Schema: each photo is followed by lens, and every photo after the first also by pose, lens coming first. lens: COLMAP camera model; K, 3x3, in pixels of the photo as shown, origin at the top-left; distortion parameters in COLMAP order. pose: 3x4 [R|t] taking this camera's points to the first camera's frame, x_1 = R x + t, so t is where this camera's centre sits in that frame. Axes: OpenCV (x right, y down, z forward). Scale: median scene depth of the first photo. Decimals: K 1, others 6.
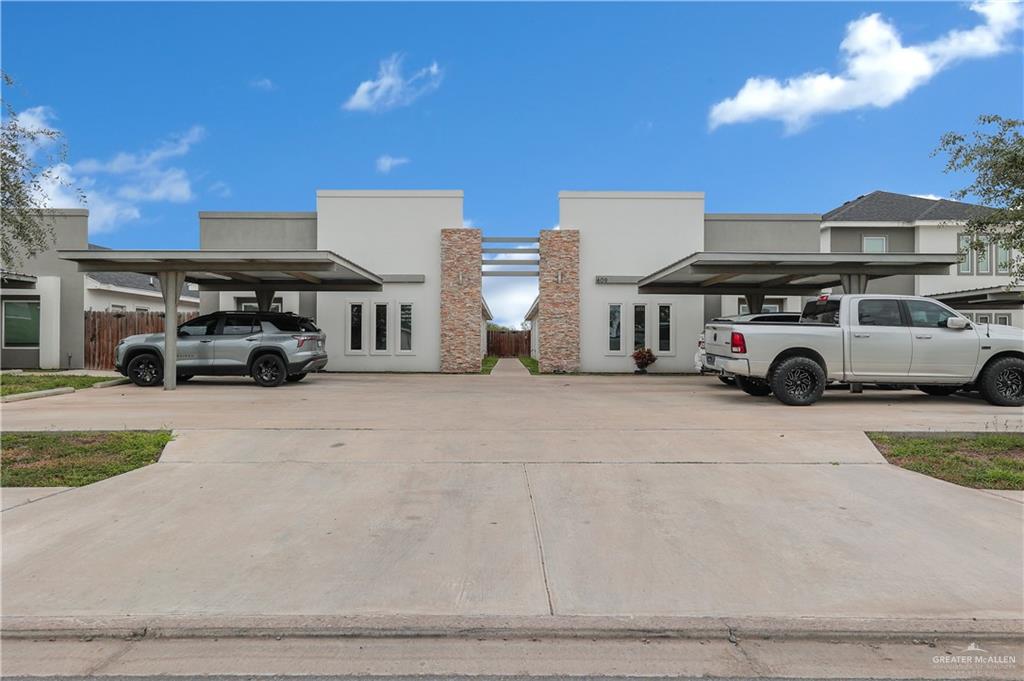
lens RADIAL K [[677.3, 0, 512.0], [0, 677.3, 340.5], [0, 0, 1]] dist [0.009562, 0.001971]
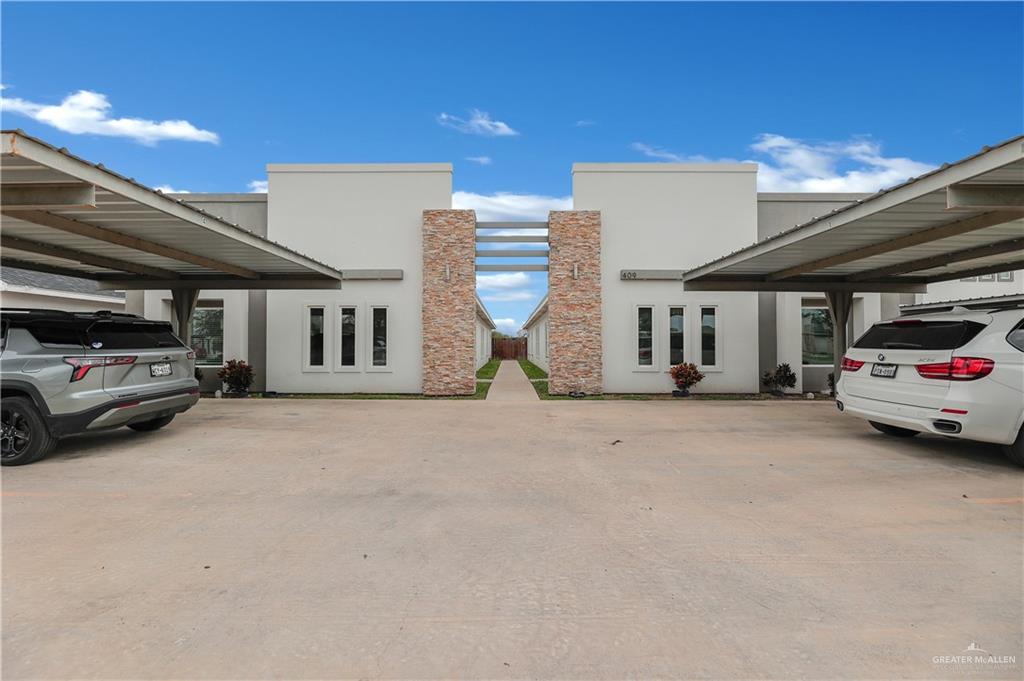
lens RADIAL K [[419.1, 0, 510.0], [0, 419.1, 344.7], [0, 0, 1]] dist [-0.000448, -0.000026]
pose [[0.999988, -0.004133, -0.002660, -0.003995], [0.004145, 0.999980, 0.004716, -0.012464], [0.002641, -0.004727, 0.999985, 0.540977]]
